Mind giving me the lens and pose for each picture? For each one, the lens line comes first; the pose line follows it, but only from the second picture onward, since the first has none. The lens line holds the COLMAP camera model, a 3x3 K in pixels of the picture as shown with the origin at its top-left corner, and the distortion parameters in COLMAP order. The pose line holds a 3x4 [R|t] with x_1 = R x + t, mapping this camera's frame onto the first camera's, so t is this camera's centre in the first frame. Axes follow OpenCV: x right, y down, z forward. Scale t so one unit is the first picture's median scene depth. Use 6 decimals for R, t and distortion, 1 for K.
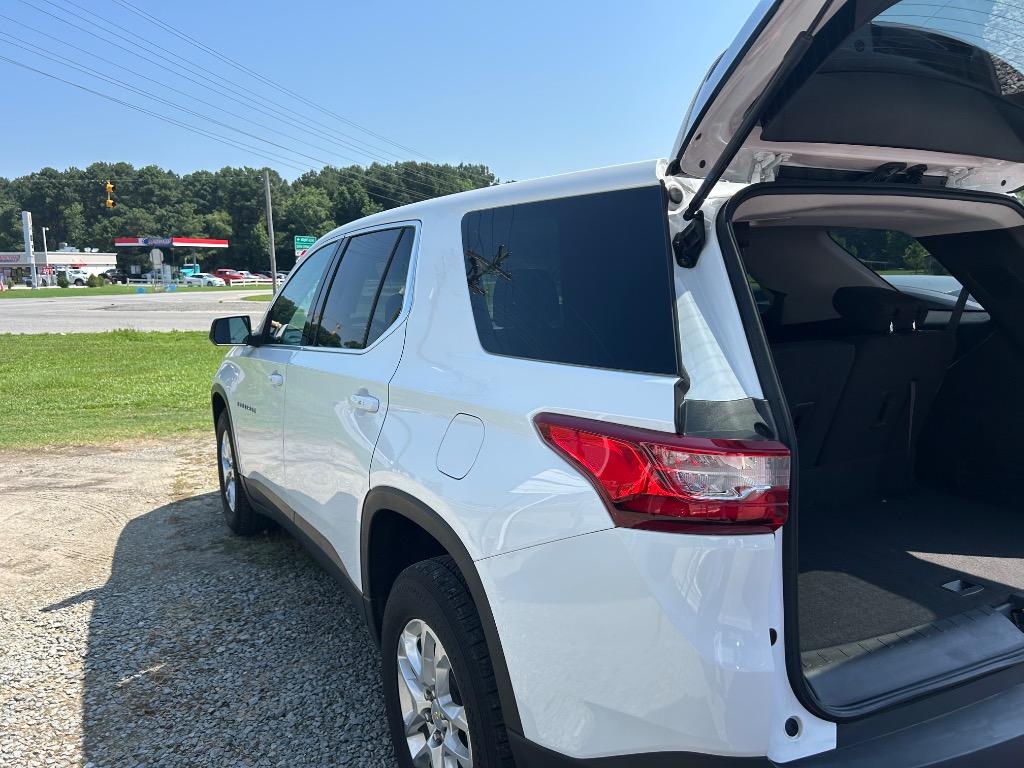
lens RADIAL K [[781.1, 0, 512.0], [0, 781.1, 384.0], [0, 0, 1]] dist [0.003164, -0.016610]
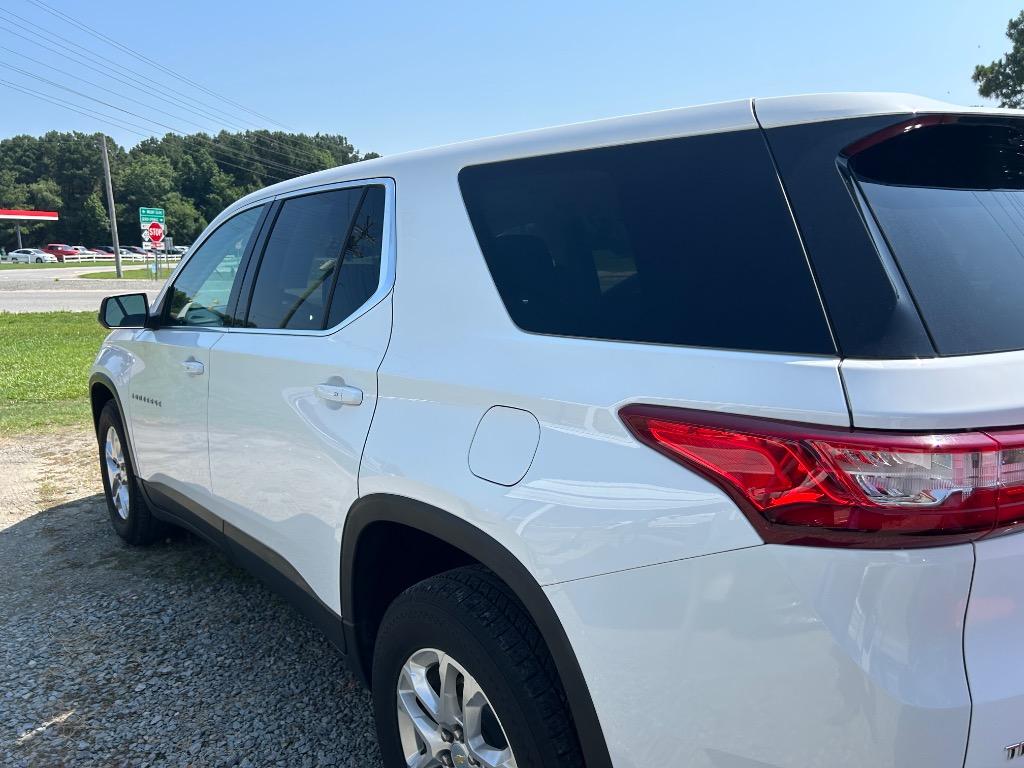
lens RADIAL K [[781.1, 0, 512.0], [0, 781.1, 384.0], [0, 0, 1]] dist [0.003164, -0.016610]
pose [[0.984331, -0.030647, 0.173649, -0.081059], [0.025292, 0.999136, 0.032964, -0.005238], [-0.174509, -0.028055, 0.984256, 0.074658]]
